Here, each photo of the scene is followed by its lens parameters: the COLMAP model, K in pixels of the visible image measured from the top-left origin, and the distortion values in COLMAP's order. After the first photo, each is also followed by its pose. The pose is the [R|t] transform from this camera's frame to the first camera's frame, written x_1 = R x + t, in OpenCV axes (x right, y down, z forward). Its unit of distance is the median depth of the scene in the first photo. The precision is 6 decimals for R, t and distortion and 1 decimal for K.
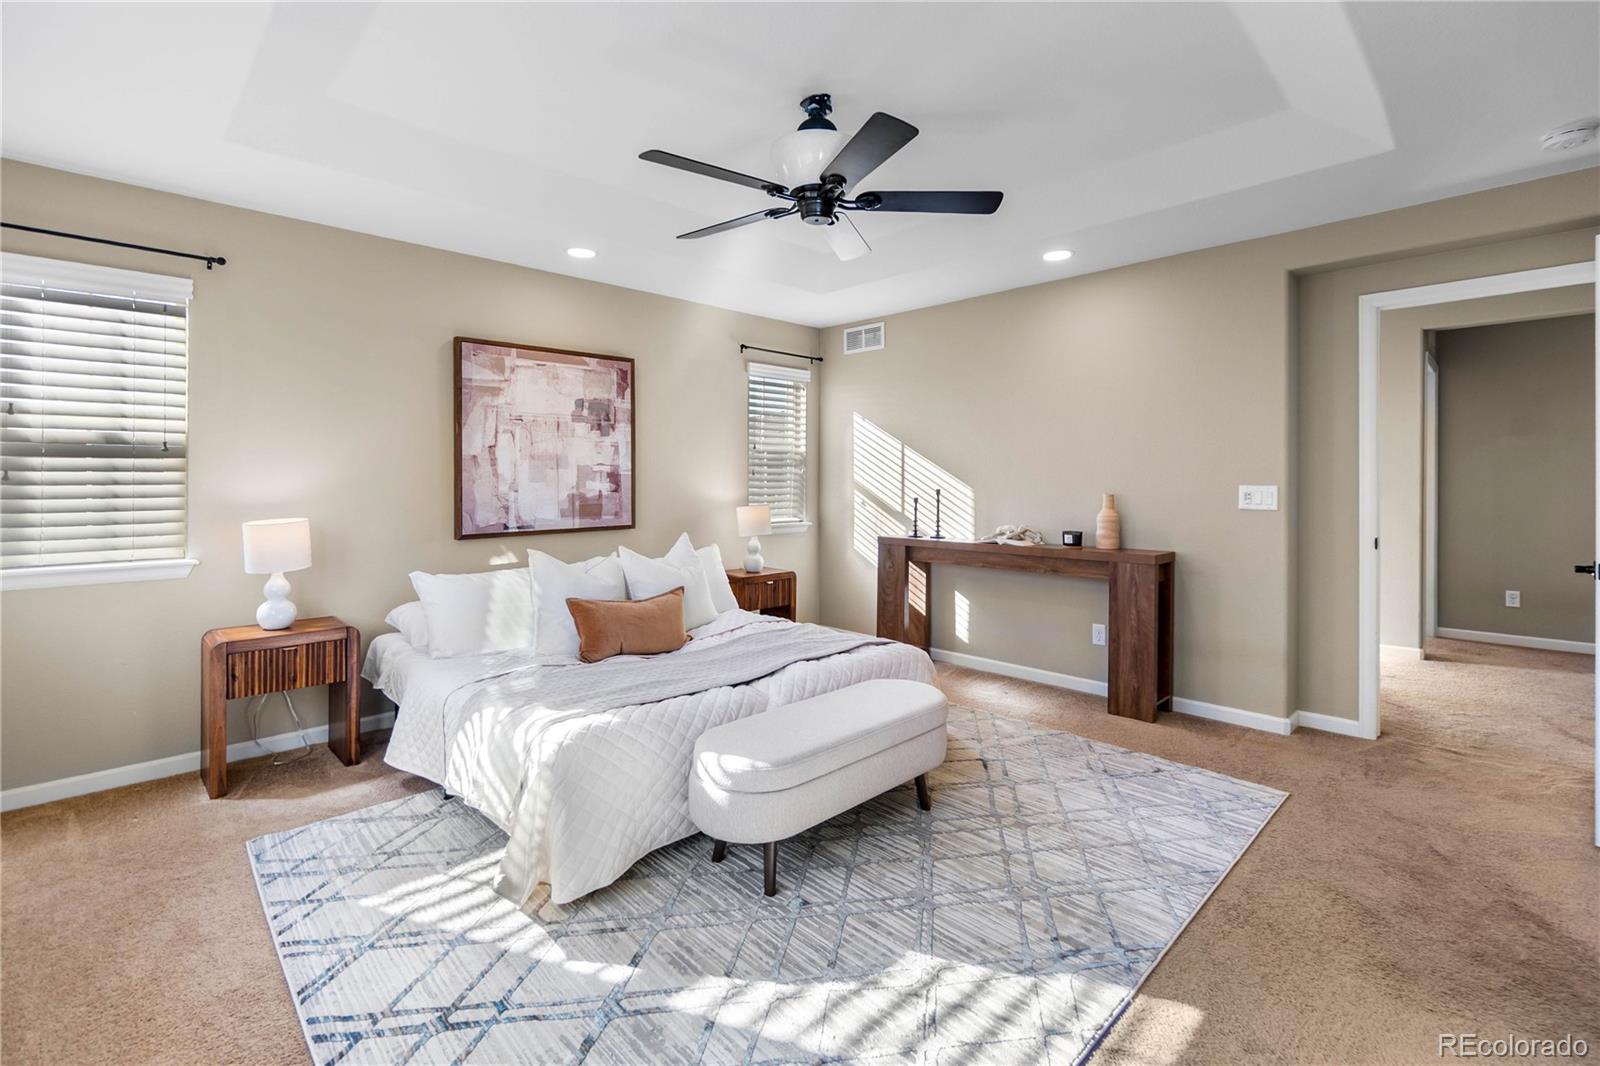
lens RADIAL K [[716.3, 0, 796.2], [0, 716.3, 485.6], [0, 0, 1]] dist [-0.000477, -0.000021]
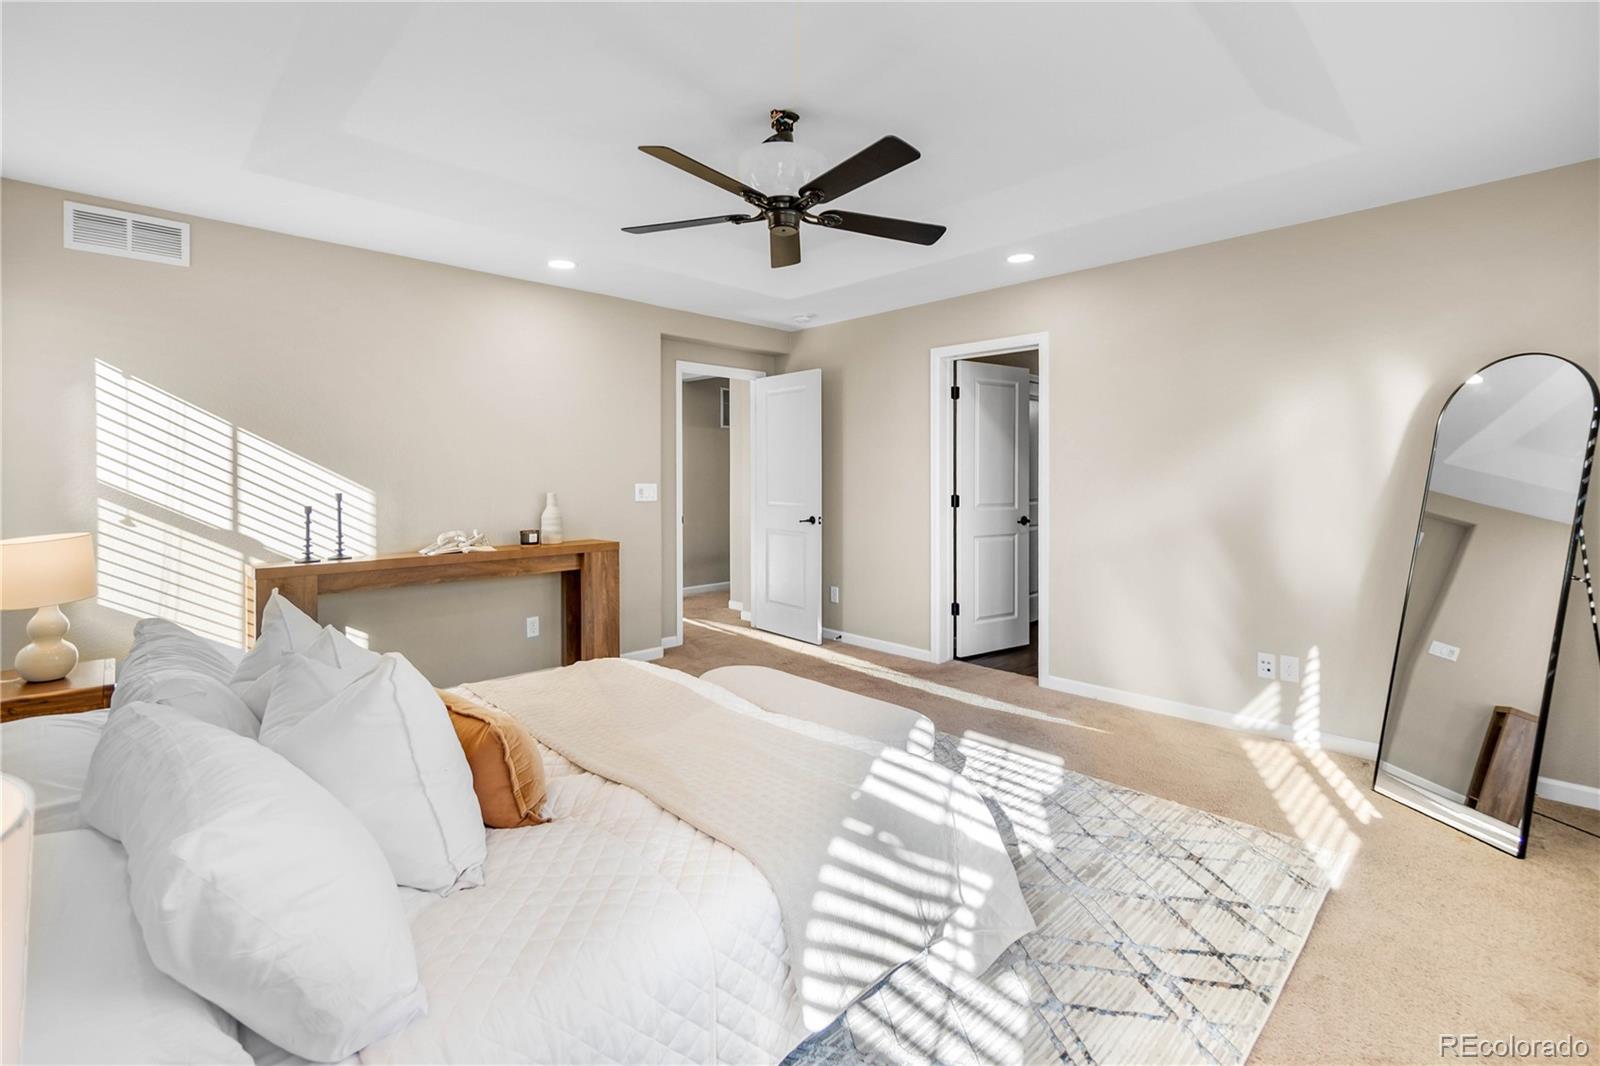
lens RADIAL K [[693.3, 0, 819.3], [0, 693.3, 480.7], [0, 0, 1]] dist [-0.009701, -0.000167]
pose [[-0.007290, -0.004639, 0.999963, -0.595231], [0.008429, 0.999953, 0.004700, -0.007858], [-0.999938, 0.008463, -0.007251, 0.584226]]
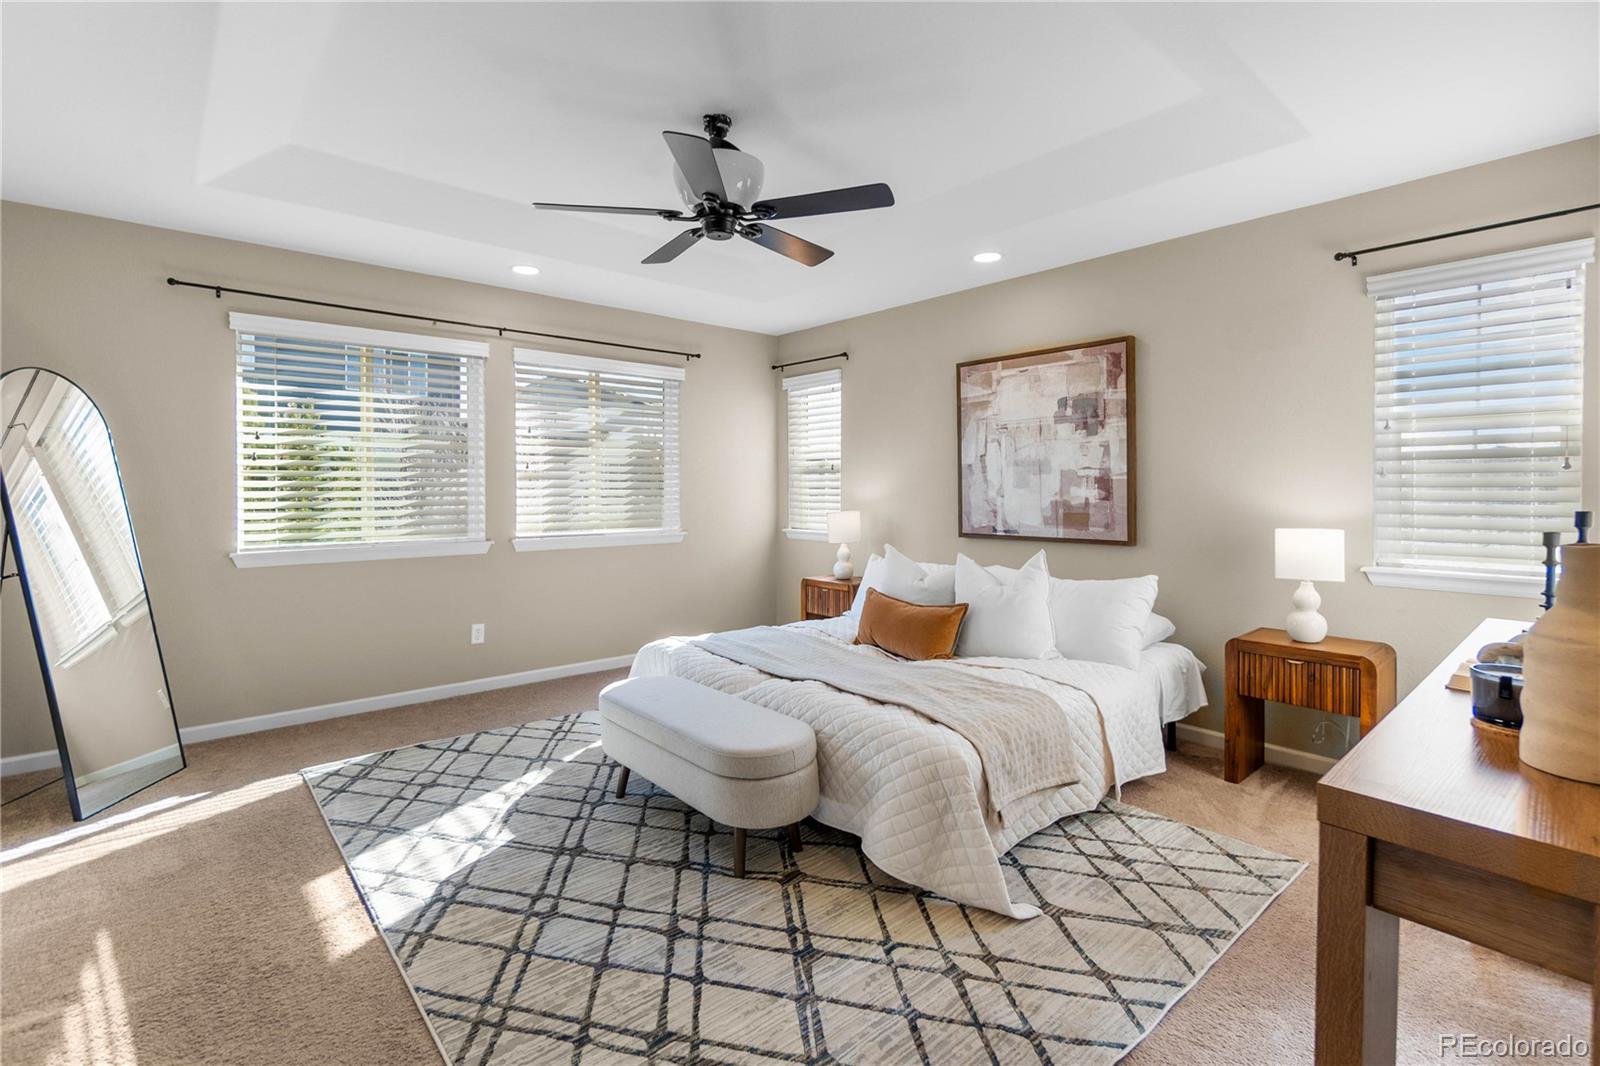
lens RADIAL K [[735.2, 0, 806.1], [0, 735.2, 508.6], [0, 0, 1]] dist [0.011601, 0.000160]
pose [[-0.045470, 0.030938, -0.998487, 0.660989], [-0.008658, 0.999471, 0.031363, -0.005645], [0.998928, 0.010071, -0.045178, 0.713717]]
